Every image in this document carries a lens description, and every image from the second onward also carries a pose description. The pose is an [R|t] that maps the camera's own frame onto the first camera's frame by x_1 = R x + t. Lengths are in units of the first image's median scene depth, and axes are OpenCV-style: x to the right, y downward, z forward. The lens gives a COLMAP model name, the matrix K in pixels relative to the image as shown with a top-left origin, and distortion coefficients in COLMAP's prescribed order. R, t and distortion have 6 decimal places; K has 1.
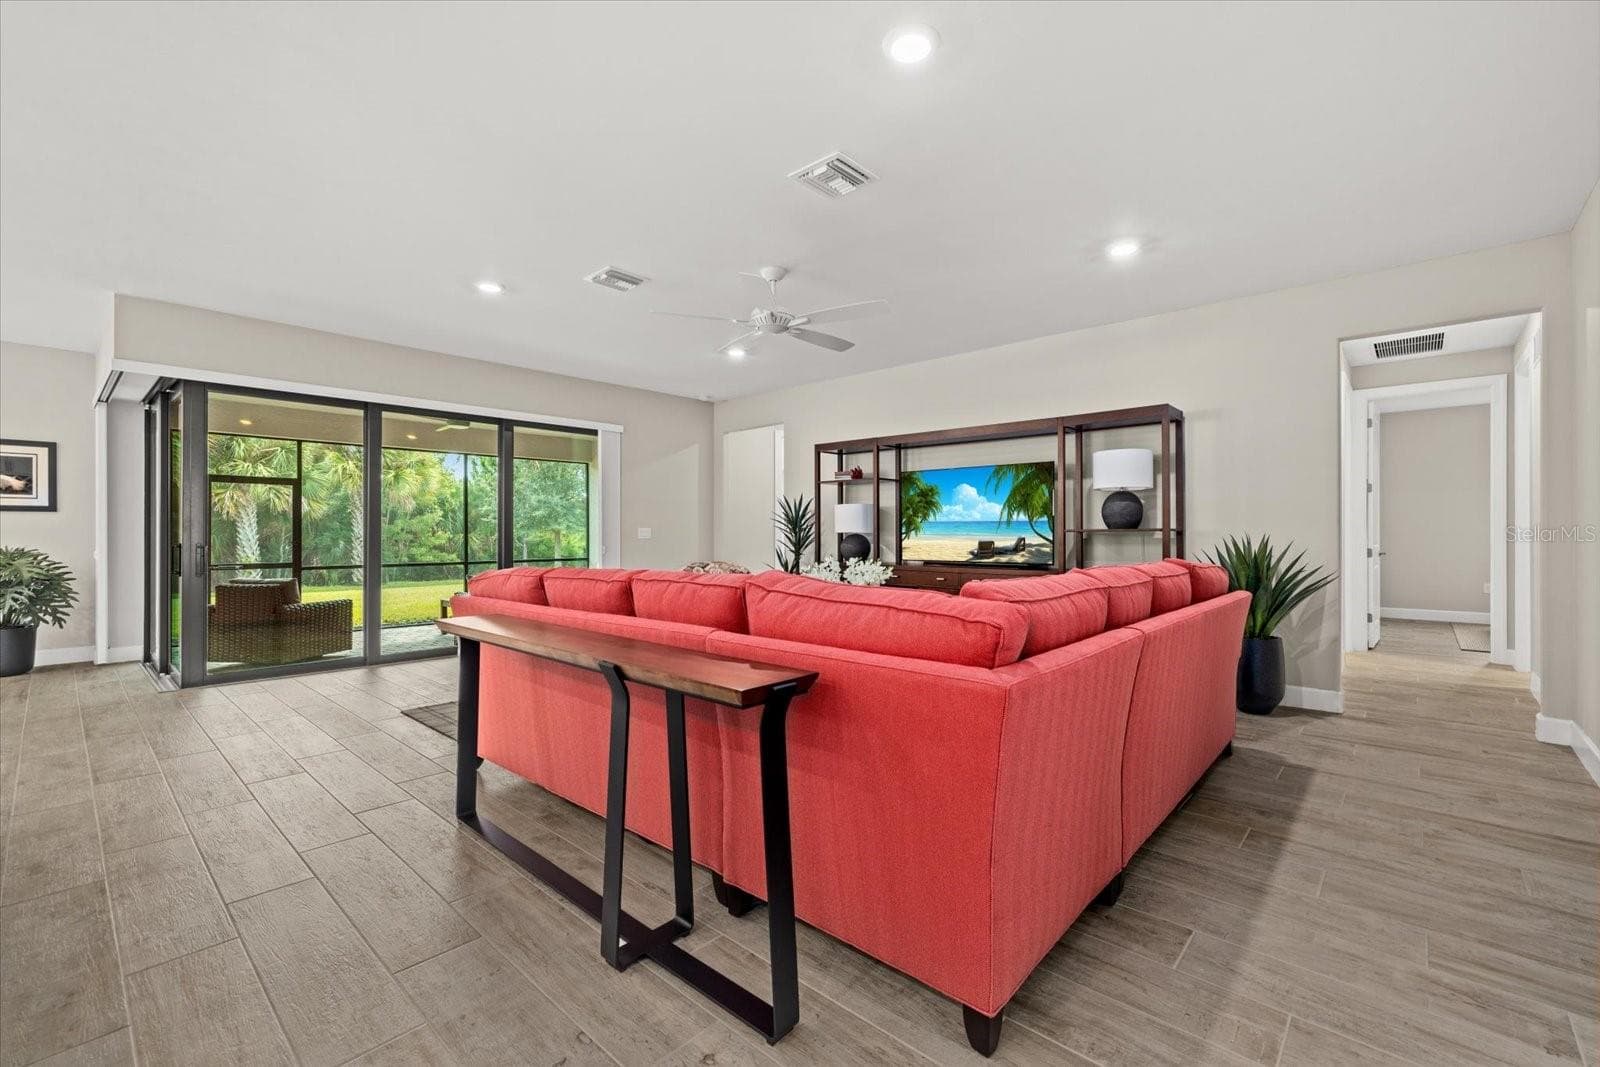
lens RADIAL K [[677.2, 0, 800.0], [0, 677.2, 533.5], [0, 0, 1]] dist [0.001299, 0.000526]
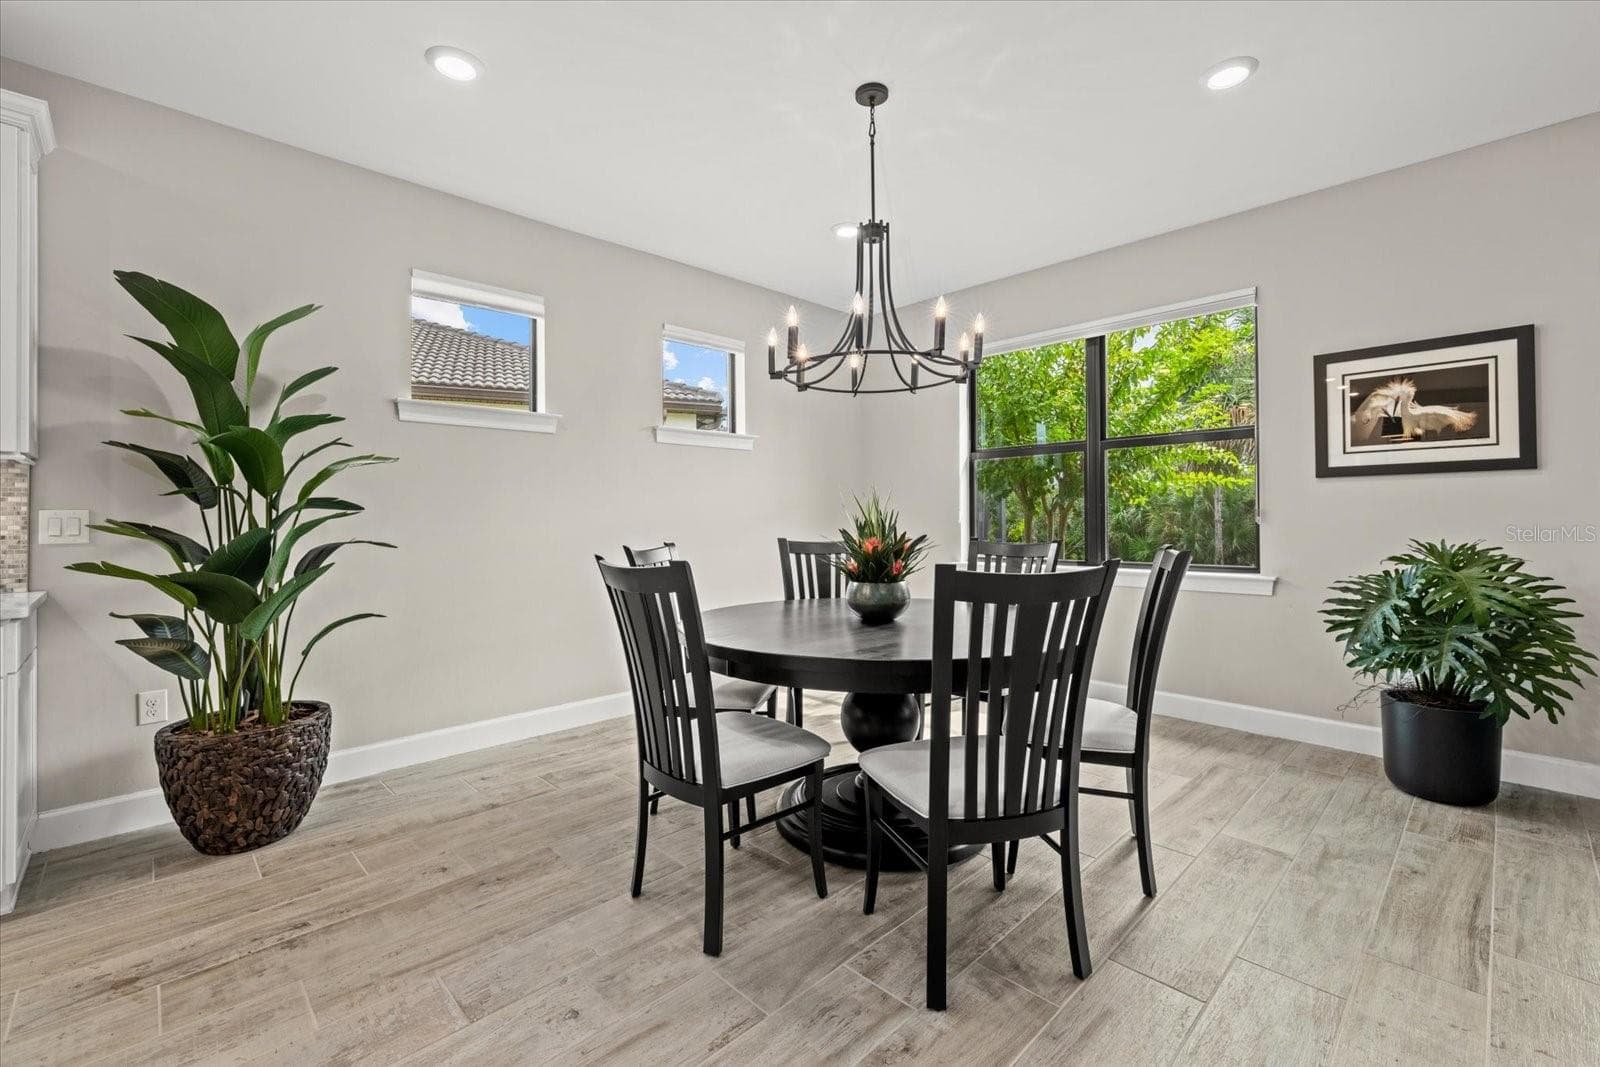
lens RADIAL K [[686.8, 0, 802.4], [0, 686.8, 509.4], [0, 0, 1]] dist [-0.000400, -0.000084]
pose [[-0.059746, -0.009370, -0.998170, -0.594280], [0.006617, 0.999930, -0.009783, -0.002205], [0.998192, -0.007189, -0.059679, 0.523225]]
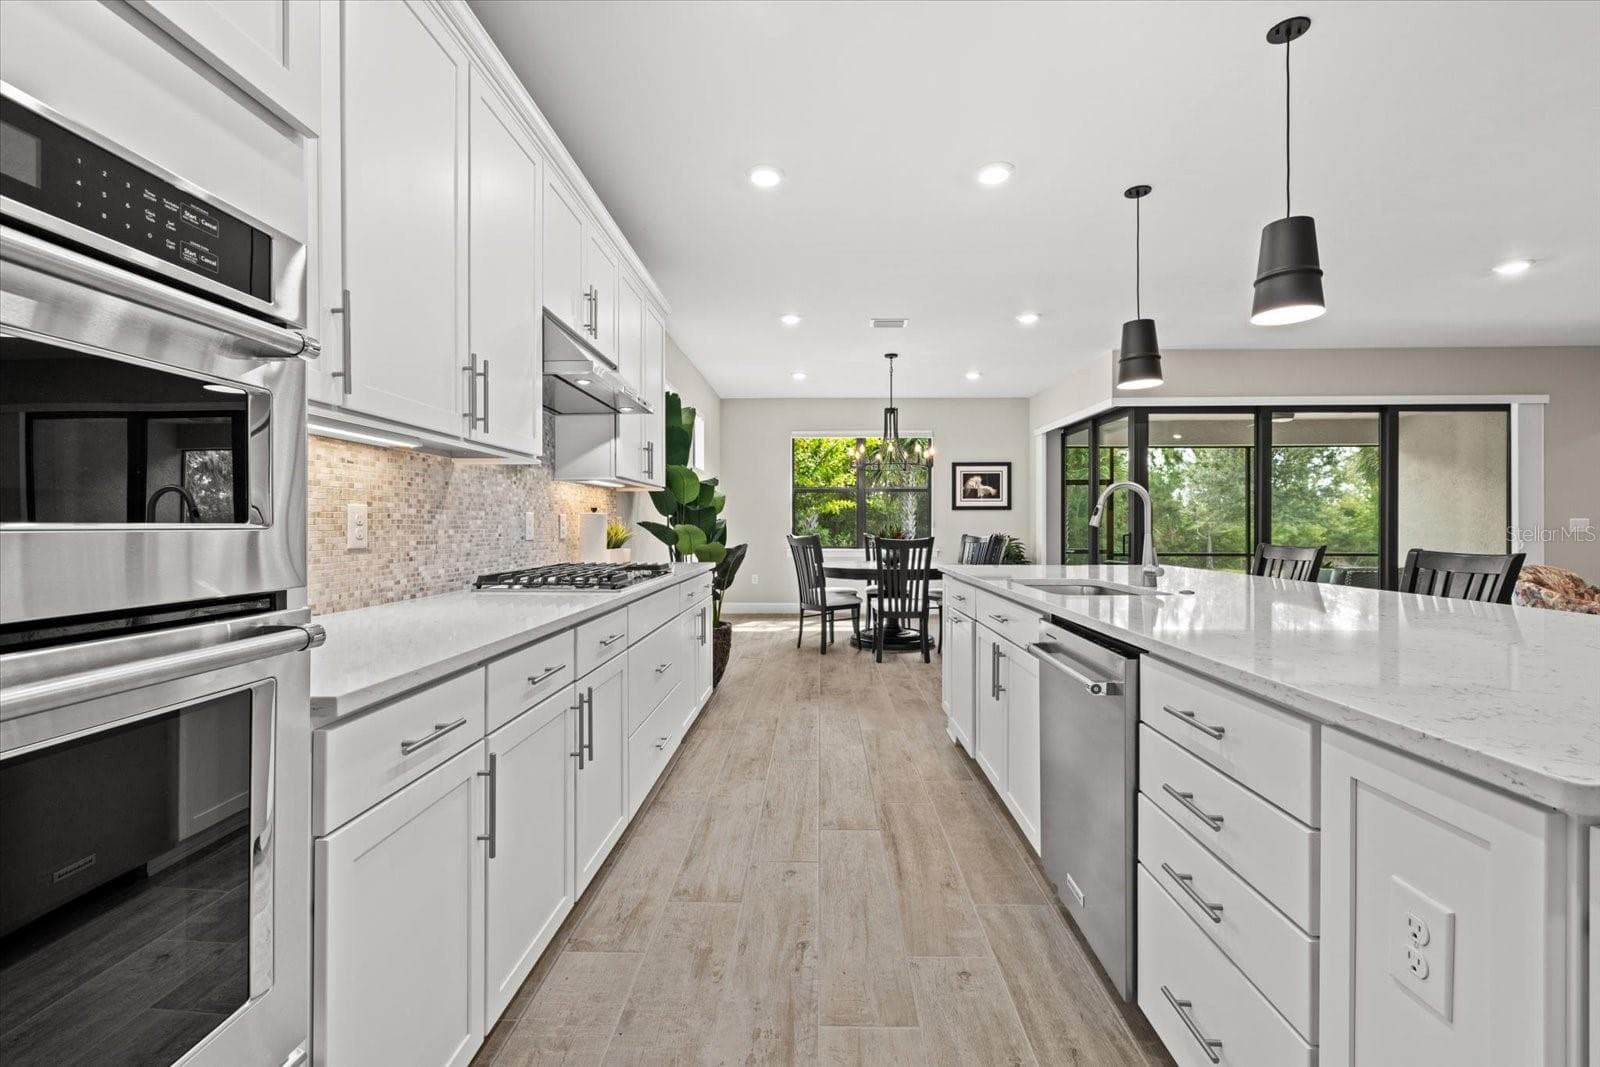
lens RADIAL K [[677.2, 0, 800.0], [0, 677.2, 533.5], [0, 0, 1]] dist [0.001299, 0.000526]
pose [[0.651718, 0.013048, -0.758349, -0.298179], [-0.003703, 0.999895, 0.014021, -0.000227], [0.758452, -0.006330, 0.651698, -0.289312]]
